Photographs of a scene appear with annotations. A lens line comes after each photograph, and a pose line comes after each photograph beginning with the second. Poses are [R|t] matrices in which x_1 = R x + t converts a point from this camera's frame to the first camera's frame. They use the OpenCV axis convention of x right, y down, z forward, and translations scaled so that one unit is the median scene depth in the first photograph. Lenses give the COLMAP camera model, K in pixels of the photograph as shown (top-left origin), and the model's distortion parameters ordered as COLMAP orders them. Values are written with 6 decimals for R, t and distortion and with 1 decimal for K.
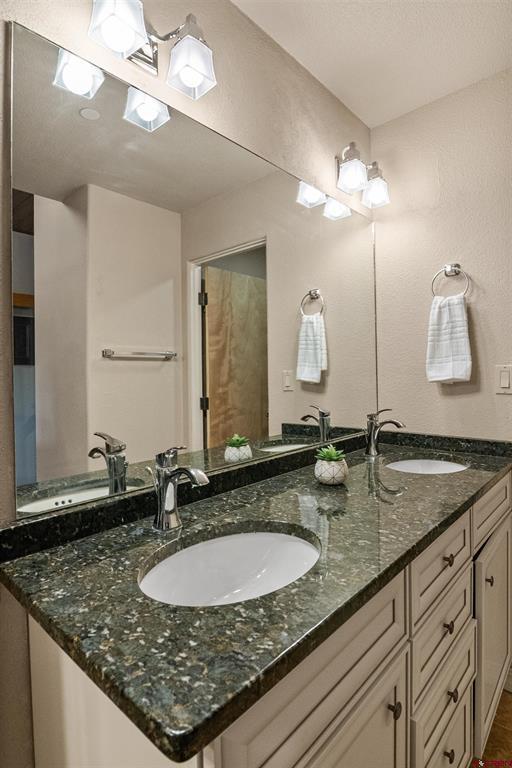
lens RADIAL K [[398.1, 0, 252.8], [0, 398.1, 371.6], [0, 0, 1]] dist [-0.033676, 0.000756]
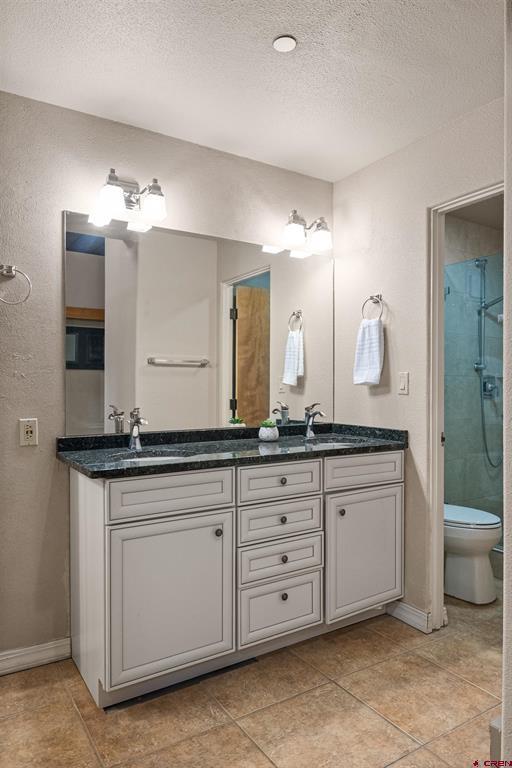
lens RADIAL K [[521.3, 0, 259.9], [0, 521.3, 382.7], [0, 0, 1]] dist [0.005424, -0.002558]
pose [[0.966440, 0.016034, -0.256391, 0.349267], [-0.015945, 0.999870, 0.002427, 0.012388], [0.256397, 0.001742, 0.966570, -0.456238]]
